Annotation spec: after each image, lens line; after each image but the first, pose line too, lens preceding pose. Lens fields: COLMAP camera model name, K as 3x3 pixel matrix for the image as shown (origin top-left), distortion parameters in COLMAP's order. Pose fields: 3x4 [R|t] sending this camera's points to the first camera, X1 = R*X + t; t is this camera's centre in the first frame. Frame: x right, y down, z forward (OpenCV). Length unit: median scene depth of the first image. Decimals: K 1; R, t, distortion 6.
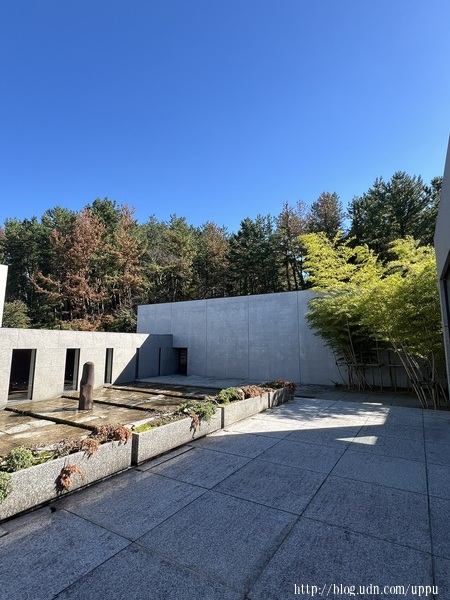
lens RADIAL K [[307.9, 0, 225.0], [0, 307.9, 300.0], [0, 0, 1]] dist [-0.001680, -0.000776]
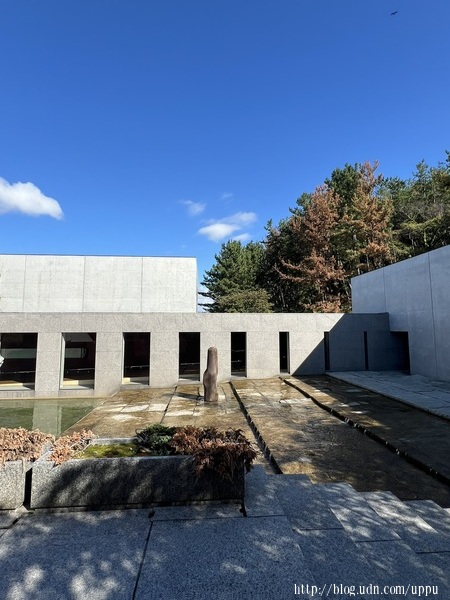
lens RADIAL K [[307.9, 0, 225.0], [0, 307.9, 300.0], [0, 0, 1]] dist [-0.001680, -0.000776]
pose [[0.595452, -0.079072, -0.799490, 0.191037], [0.120494, 0.992678, -0.008435, 0.051823], [0.794303, -0.091311, 0.600620, 0.335787]]
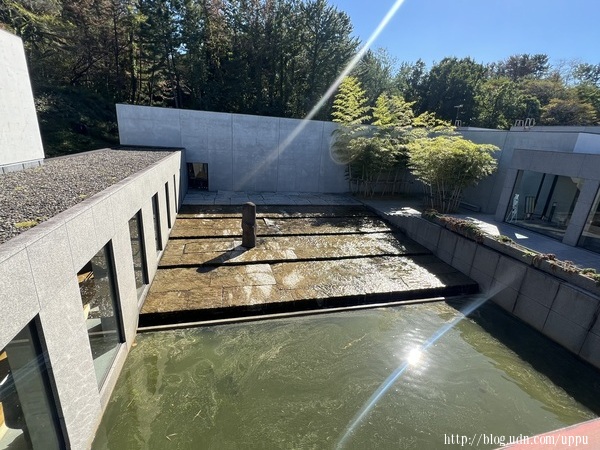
lens RADIAL K [[284.4, 0, 300.0], [0, 284.4, 225.0], [0, 0, 1]] dist [-0.004068, -0.000755]
pose [[0.682501, -0.169222, 0.711025, -0.648353], [-0.162325, 0.913436, 0.373208, -0.053302], [-0.712631, -0.370132, 0.595952, 0.208319]]
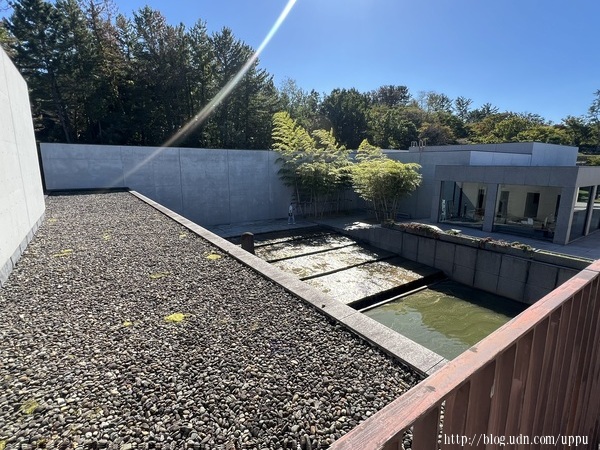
lens RADIAL K [[307.9, 0, 300.0], [0, 307.9, 225.0], [0, 0, 1]] dist [-0.001680, -0.000776]
pose [[0.388221, -0.167216, 0.906269, -0.846544], [-0.124858, 0.964789, 0.231499, -0.040282], [-0.913069, -0.203027, 0.353673, 0.324264]]
